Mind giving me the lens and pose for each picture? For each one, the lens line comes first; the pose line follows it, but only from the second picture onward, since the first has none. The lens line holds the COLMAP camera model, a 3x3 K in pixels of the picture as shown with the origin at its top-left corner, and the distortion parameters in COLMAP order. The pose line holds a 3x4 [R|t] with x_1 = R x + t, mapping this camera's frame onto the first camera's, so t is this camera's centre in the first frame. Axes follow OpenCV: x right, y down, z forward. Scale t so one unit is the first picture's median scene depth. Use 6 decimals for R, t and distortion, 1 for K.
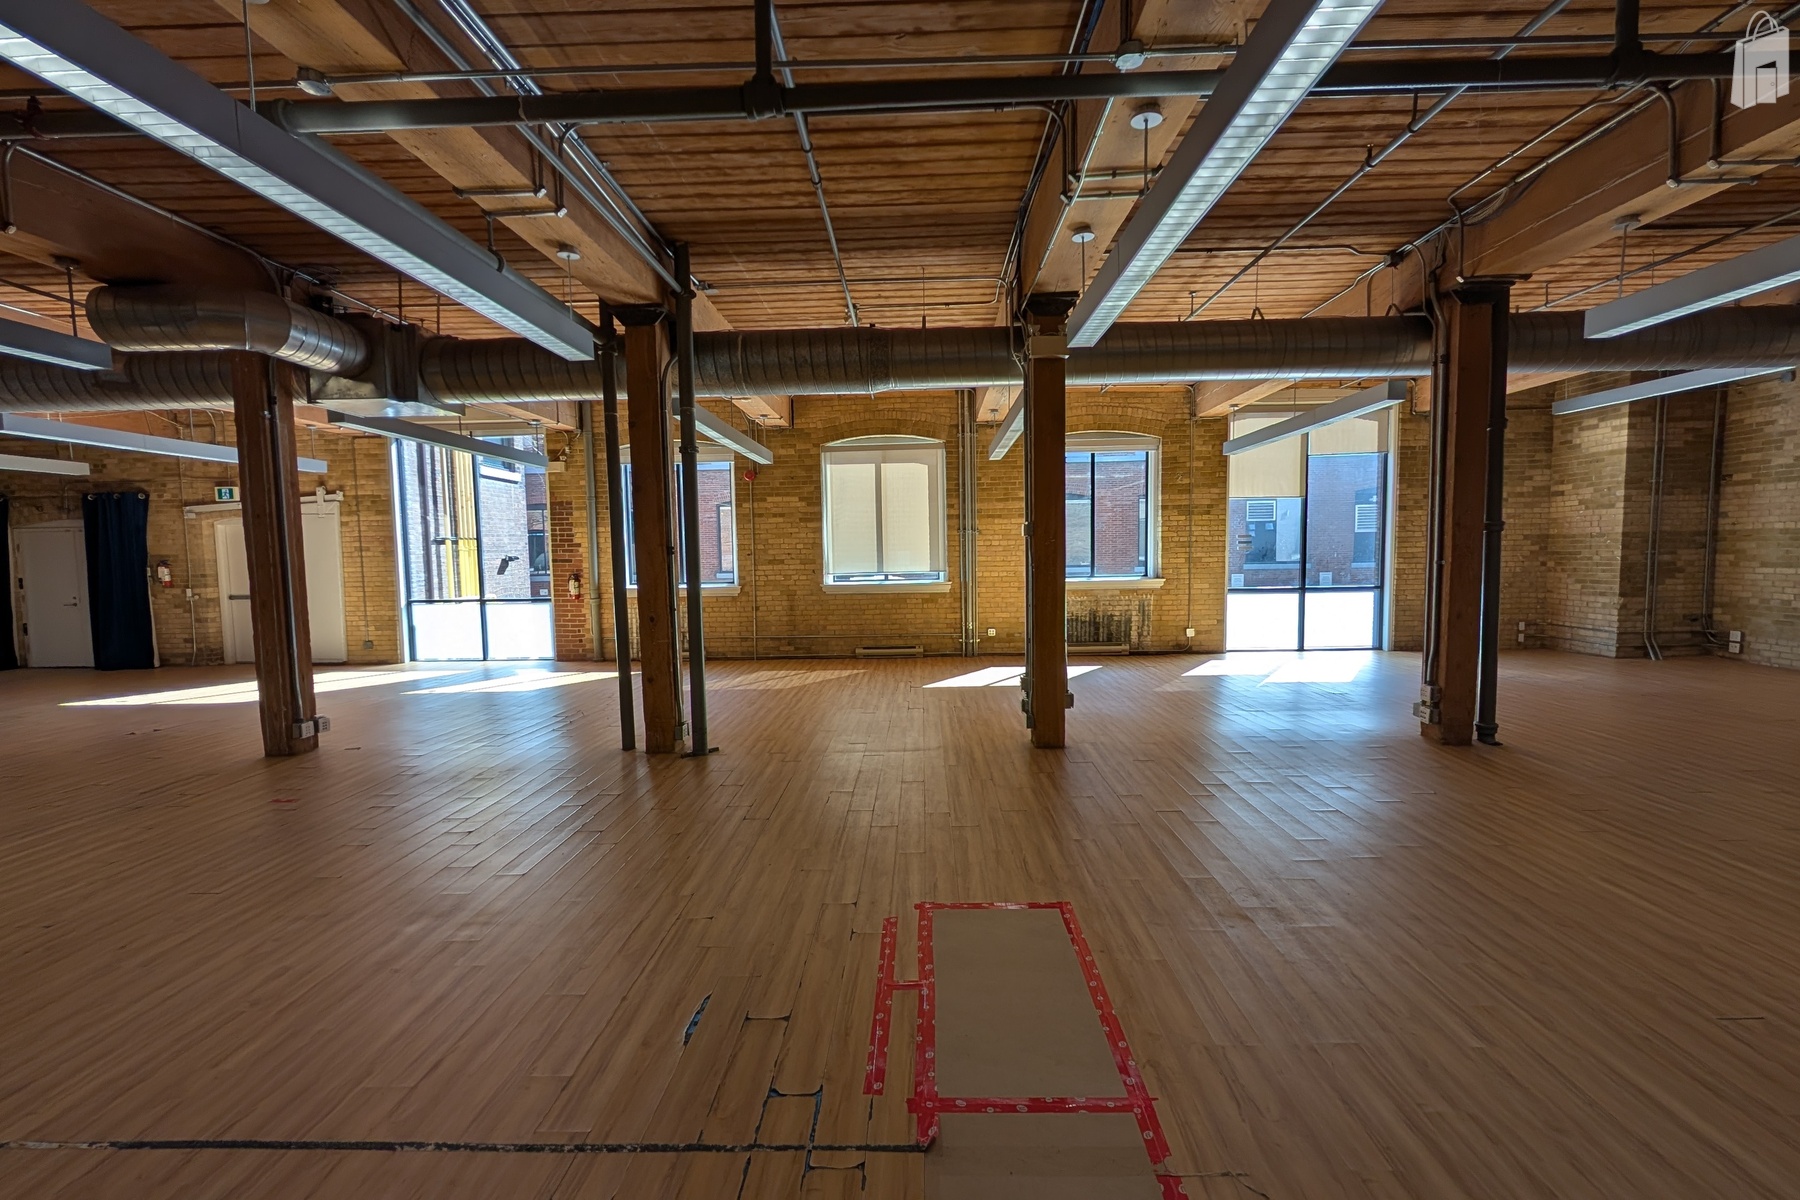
lens RADIAL K [[769.4, 0, 908.7], [0, 769.4, 606.0], [0, 0, 1]] dist [0.000163, 0.000378]
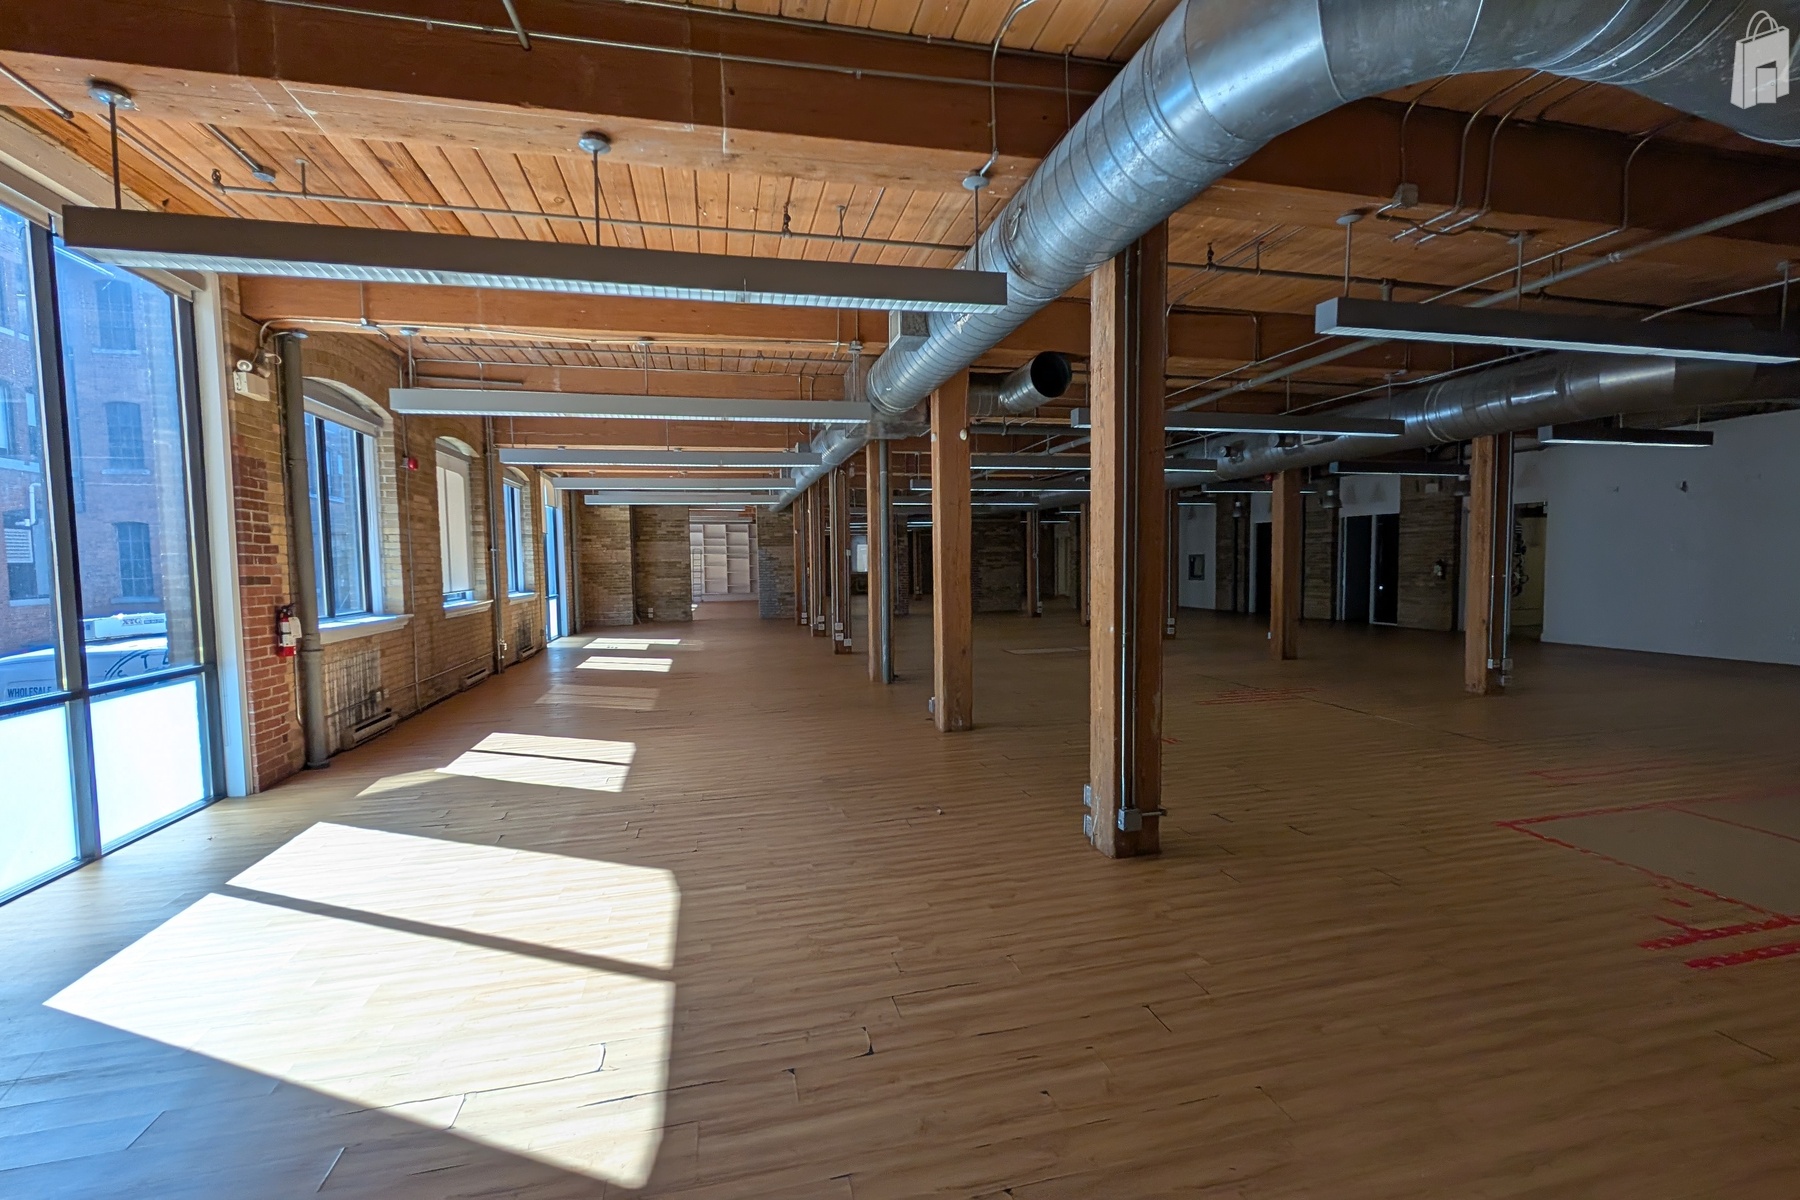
lens RADIAL K [[769.4, 0, 899.6], [0, 769.4, 606.7], [0, 0, 1]] dist [0.000163, 0.000378]
pose [[-0.259971, -0.036357, 0.964932, -1.038862], [0.091192, 0.993900, 0.062017, -0.036014], [-0.961301, 0.104117, -0.255070, 0.749100]]
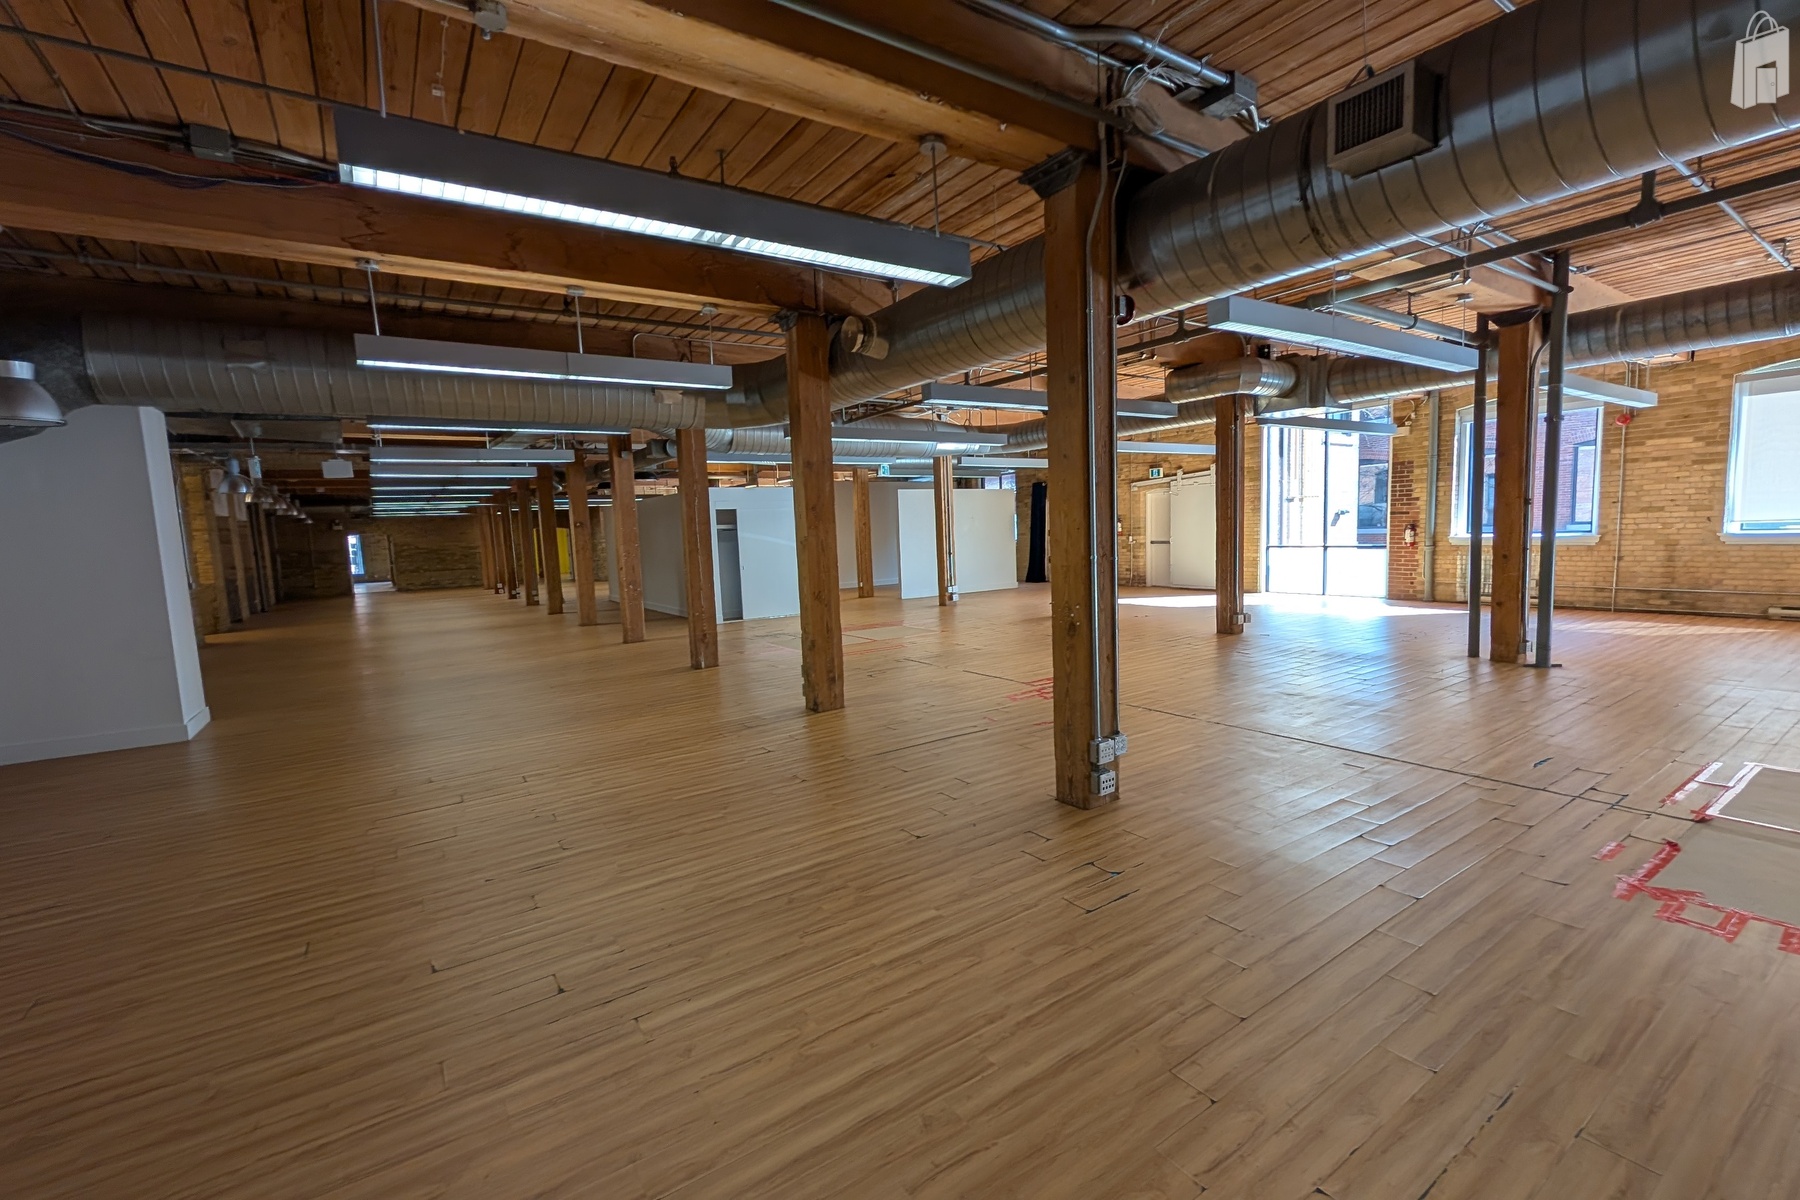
lens RADIAL K [[769.4, 0, 902.6], [0, 769.4, 606.3], [0, 0, 1]] dist [0.000163, 0.000378]
pose [[0.580439, 0.077413, -0.810616, 0.067766], [-0.029929, 0.996826, 0.073766, 0.018934], [0.813754, -0.018556, 0.580914, -0.294920]]
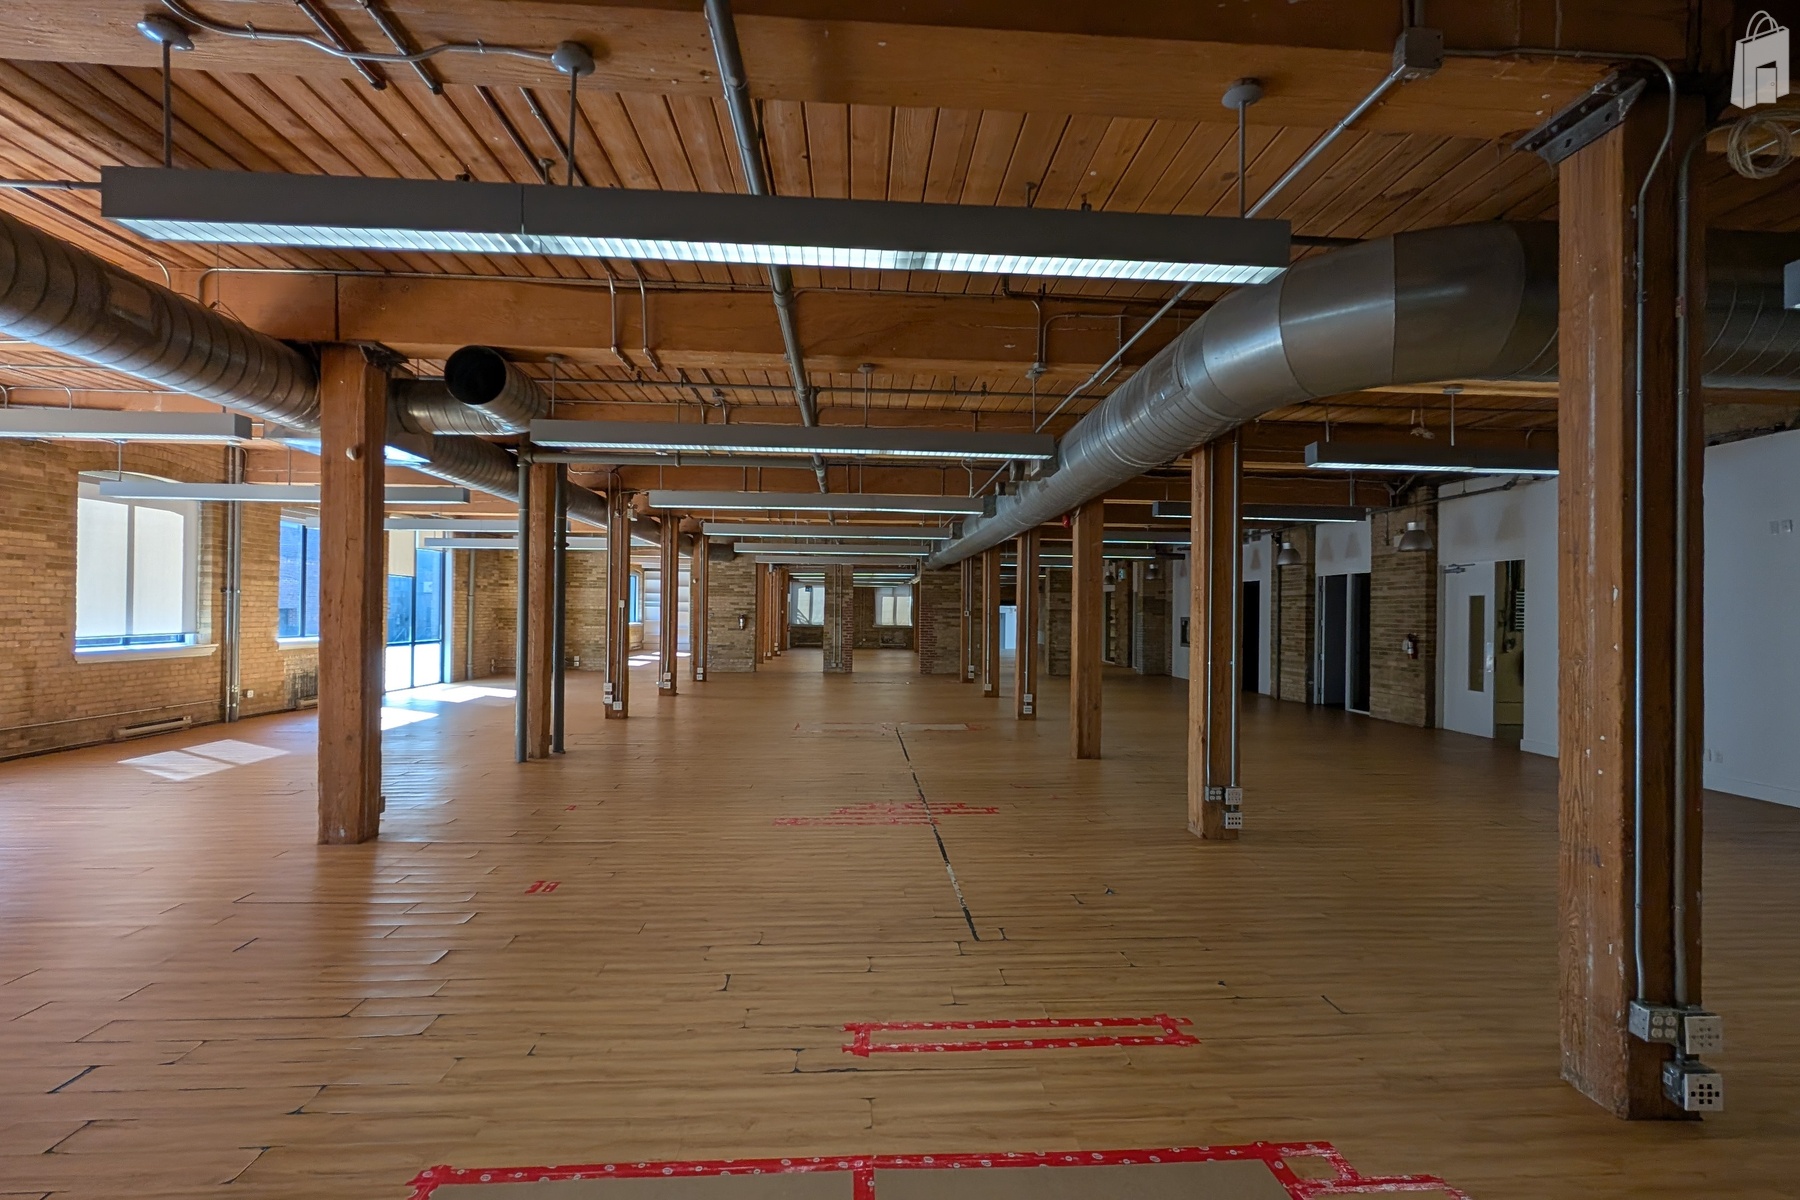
lens RADIAL K [[769.4, 0, 899.0], [0, 769.4, 604.5], [0, 0, 1]] dist [0.000163, 0.000378]
pose [[-0.086922, 0.026706, 0.995857, -0.952291], [0.063027, 0.997785, -0.021256, -0.007013], [-0.994219, 0.060918, -0.088412, 0.252857]]
